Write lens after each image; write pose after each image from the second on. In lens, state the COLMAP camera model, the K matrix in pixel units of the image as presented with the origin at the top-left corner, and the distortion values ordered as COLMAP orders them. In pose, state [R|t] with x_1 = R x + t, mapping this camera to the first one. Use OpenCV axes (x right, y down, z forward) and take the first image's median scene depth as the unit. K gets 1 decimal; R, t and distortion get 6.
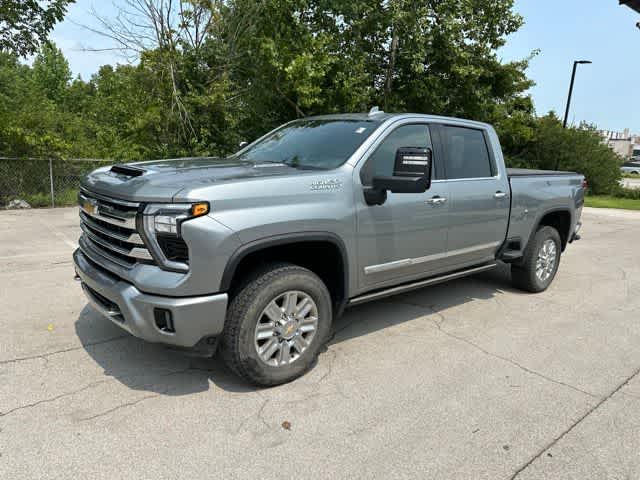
lens RADIAL K [[449.7, 0, 318.0], [0, 449.7, 240.2], [0, 0, 1]] dist [0.030023, -0.025742]
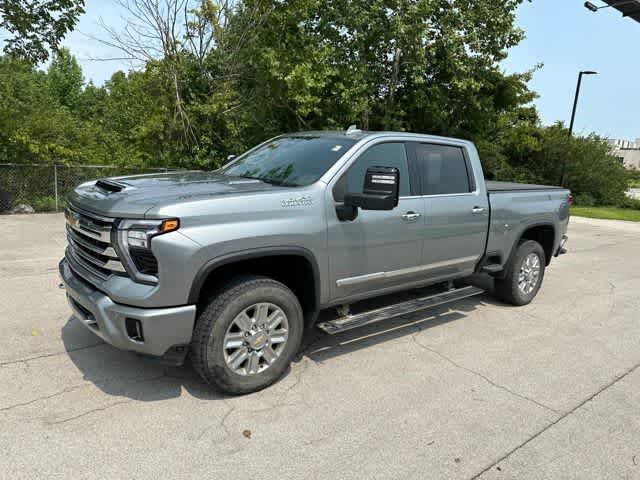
lens RADIAL K [[449.7, 0, 318.1], [0, 449.7, 236.5], [0, 0, 1]] dist [0.030023, -0.025742]
pose [[0.999663, 0.015952, -0.020498, 0.069793], [-0.016324, 0.999702, -0.018128, -0.018809], [0.020202, 0.018457, 0.999626, -0.032550]]
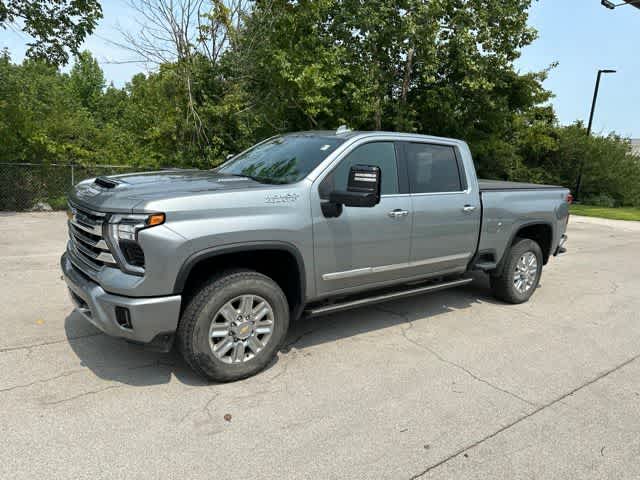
lens RADIAL K [[449.7, 0, 320.8], [0, 449.7, 237.2], [0, 0, 1]] dist [0.030023, -0.025742]
pose [[0.998054, 0.022198, -0.058272, 0.138166], [-0.023228, 0.999585, -0.017058, -0.009875], [0.057870, 0.018378, 0.998155, -0.063062]]
